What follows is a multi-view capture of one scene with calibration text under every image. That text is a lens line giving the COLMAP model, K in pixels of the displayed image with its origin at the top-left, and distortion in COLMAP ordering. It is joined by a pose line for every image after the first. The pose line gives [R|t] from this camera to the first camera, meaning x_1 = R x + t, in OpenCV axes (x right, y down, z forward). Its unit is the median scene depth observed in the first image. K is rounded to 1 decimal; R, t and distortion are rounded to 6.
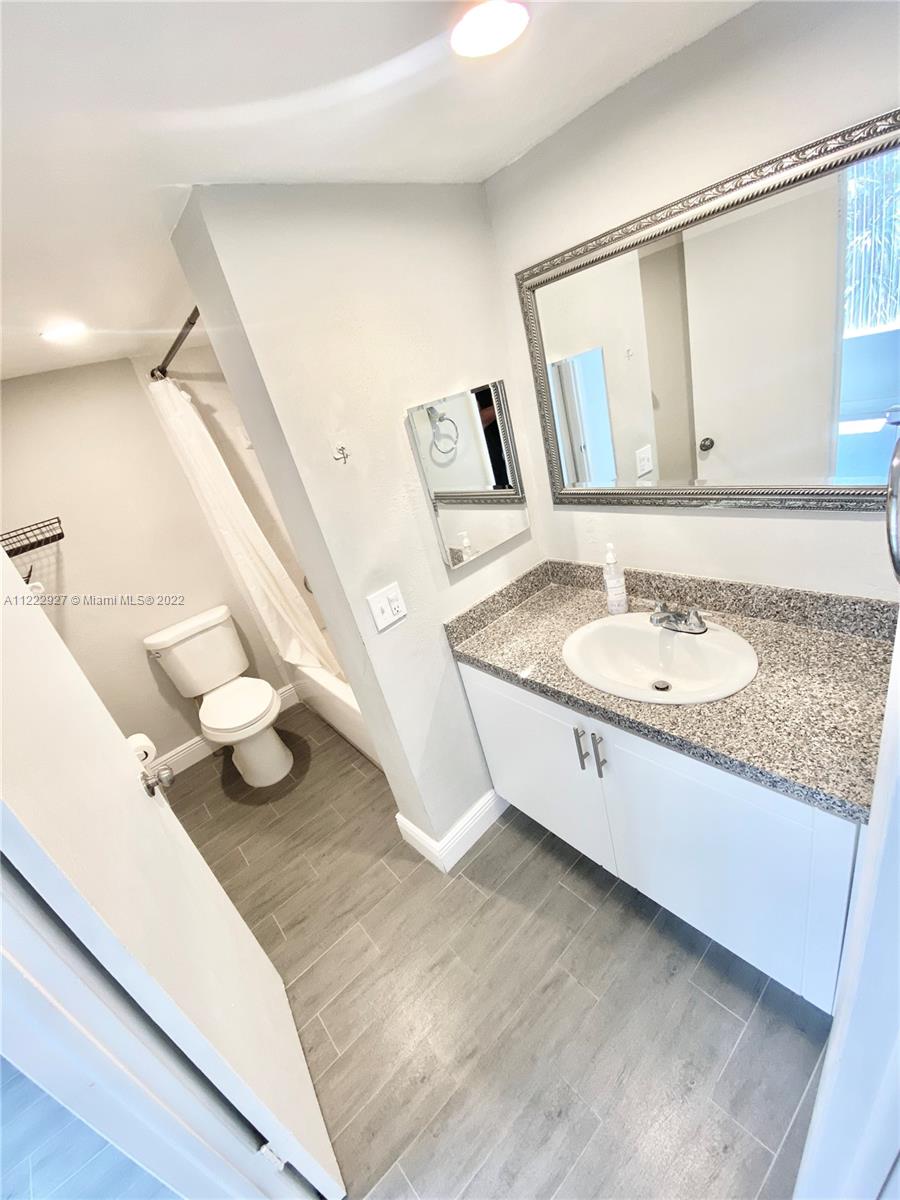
lens RADIAL K [[492.5, 0, 451.8], [0, 492.5, 597.1], [0, 0, 1]] dist [0.033729, -0.025705]
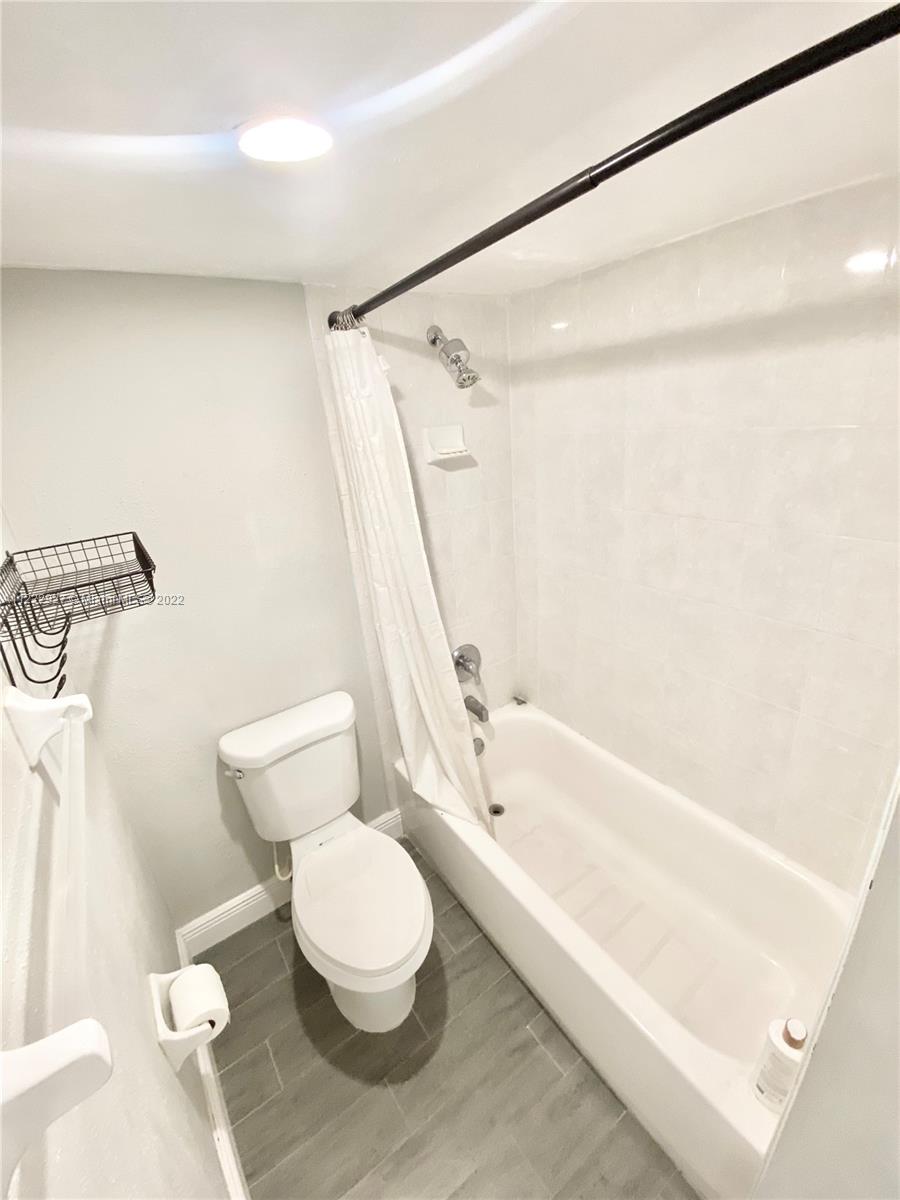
lens RADIAL K [[491.1, 0, 452.2], [0, 491.1, 604.9], [0, 0, 1]] dist [0.030777, -0.024803]
pose [[0.982351, 0.186761, -0.010298, -0.359683], [-0.186992, 0.981893, -0.030343, -0.110386], [0.004444, 0.031733, 0.999487, 0.384602]]
